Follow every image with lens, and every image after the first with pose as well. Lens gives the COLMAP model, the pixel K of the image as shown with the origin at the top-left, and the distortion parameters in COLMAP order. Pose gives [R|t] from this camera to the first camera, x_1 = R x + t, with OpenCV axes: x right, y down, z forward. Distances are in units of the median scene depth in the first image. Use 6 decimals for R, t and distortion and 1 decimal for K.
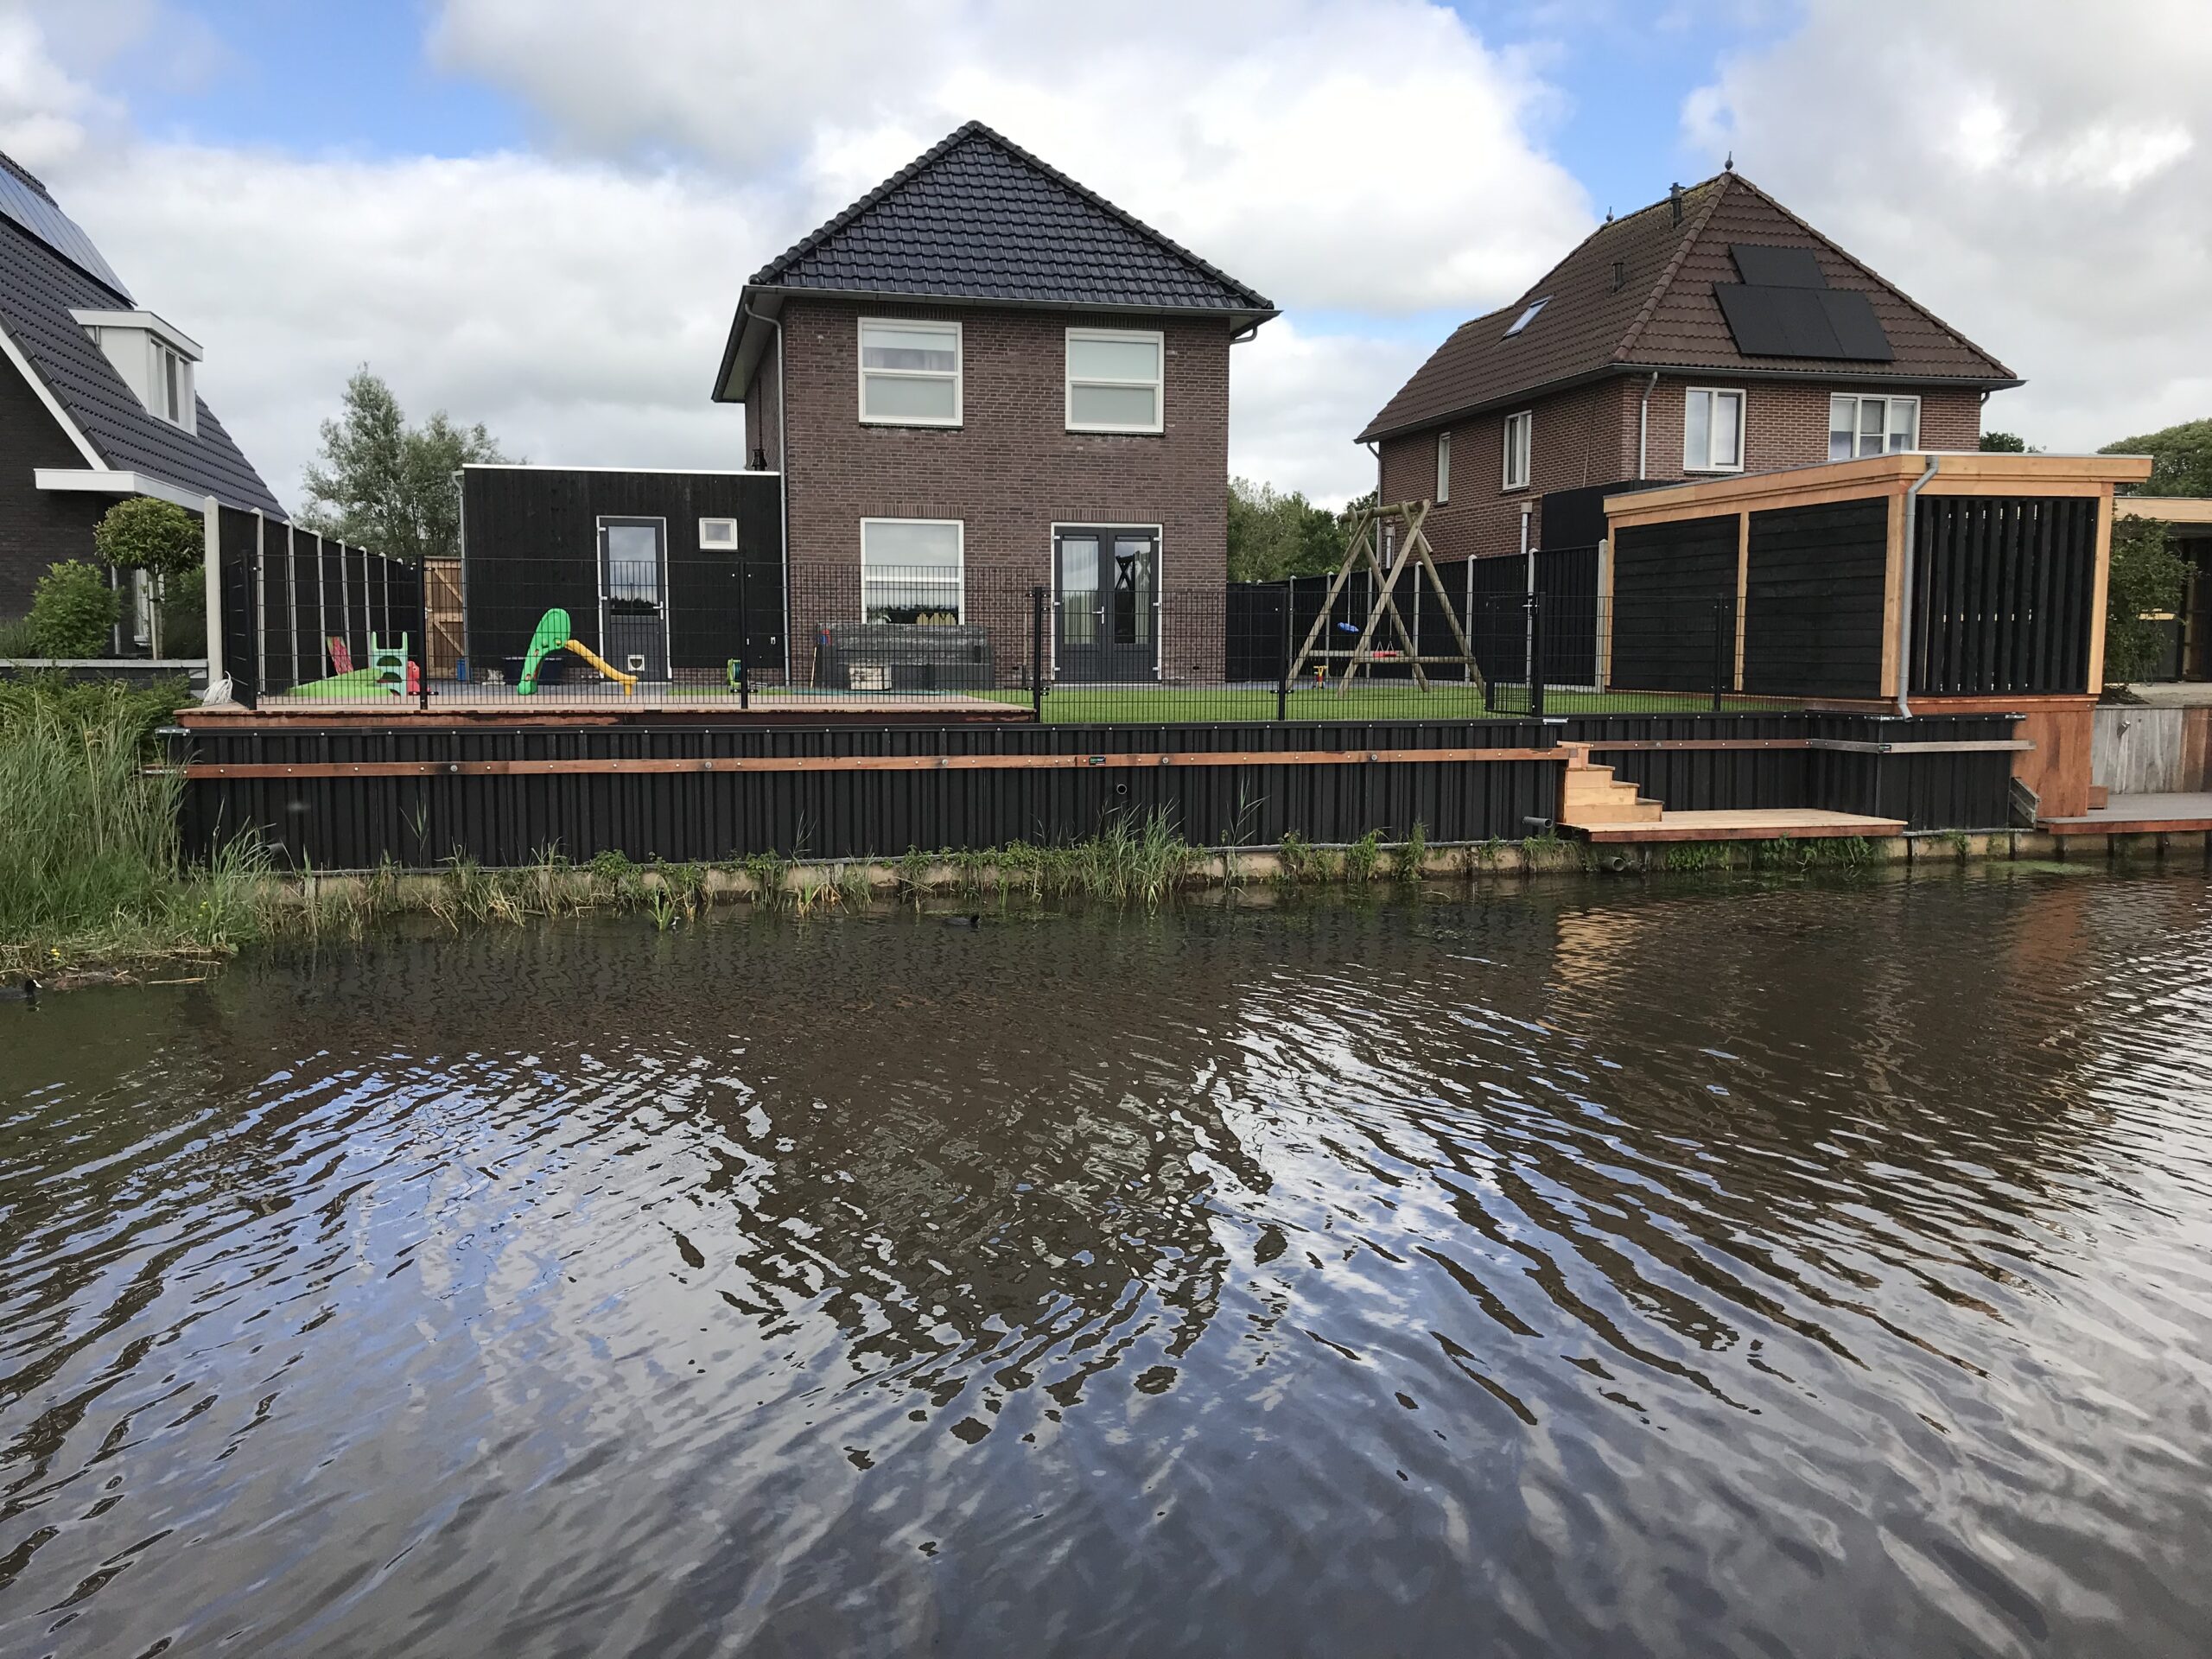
lens RADIAL K [[1817.9, 0, 1106.0], [0, 1817.9, 829.5], [0, 0, 1]] dist [0.085349, -0.216846]
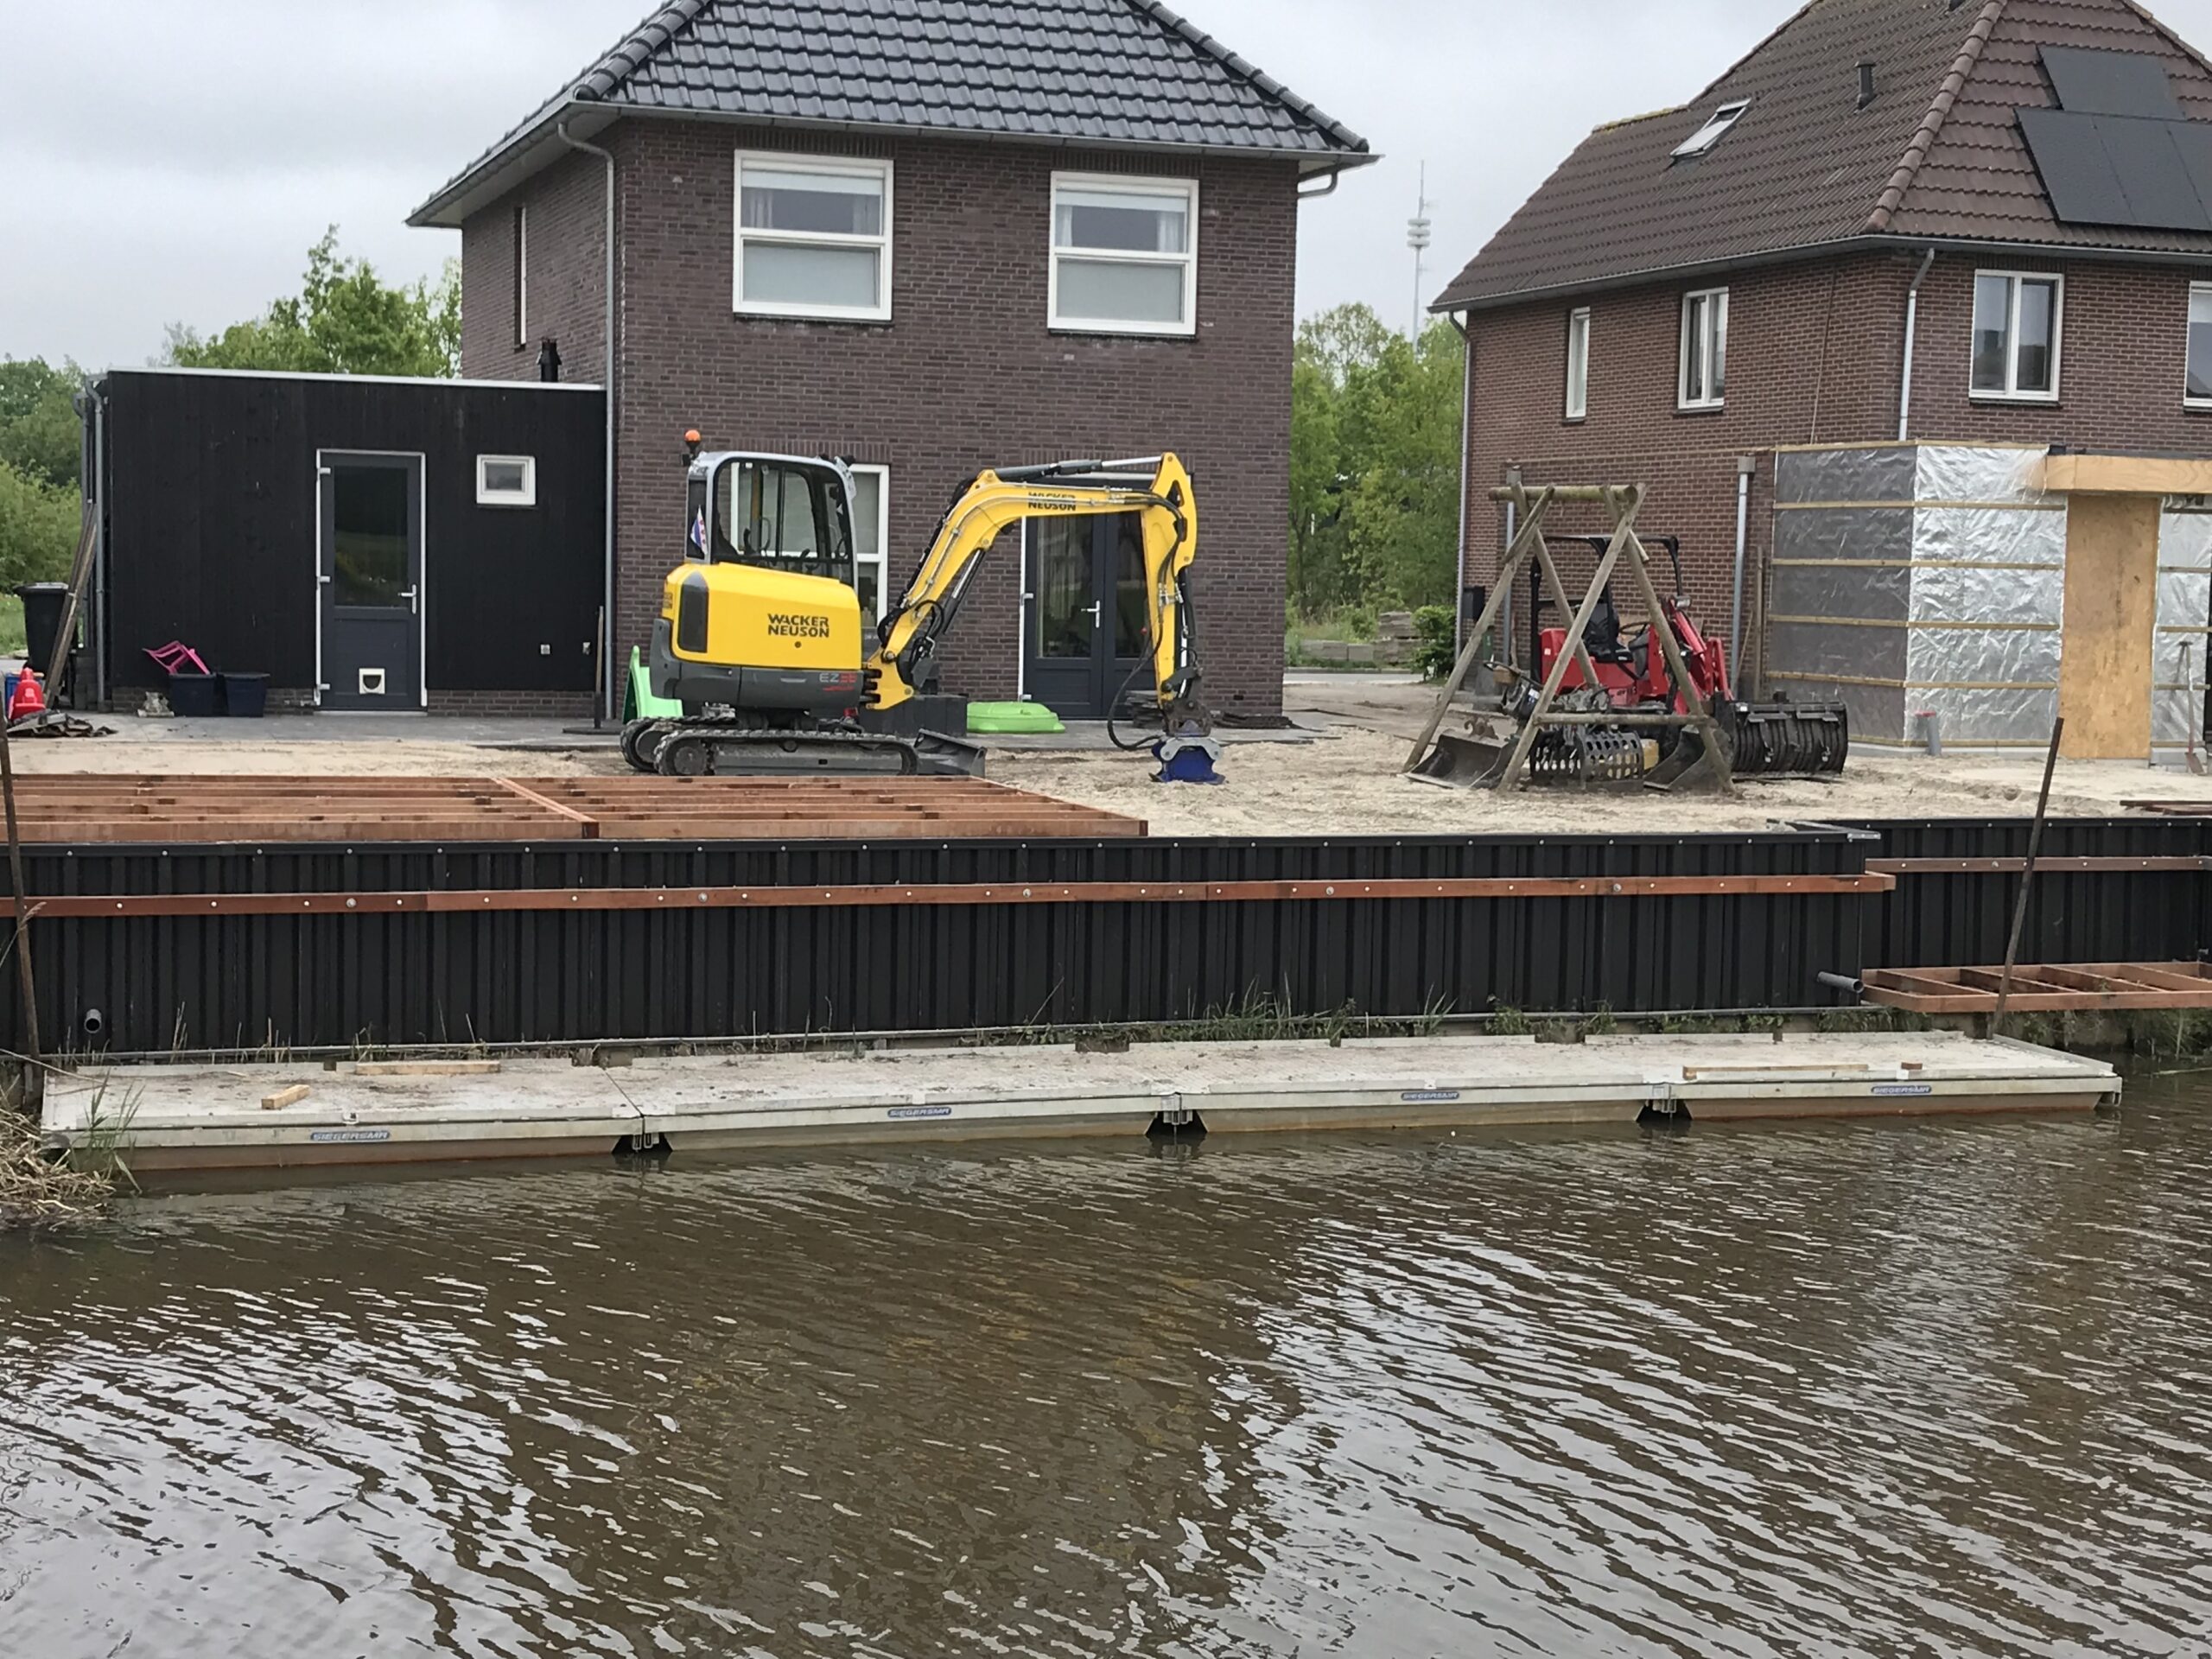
lens RADIAL K [[3259.2, 0, 1088.0], [0, 3259.2, 829.0], [0, 0, 1]] dist [0.129914, -0.544608]
pose [[0.996743, 0.015035, 0.079229, -0.096159], [-0.013815, 0.999778, -0.015930, -0.024762], [-0.079451, 0.014784, 0.996729, -0.144906]]
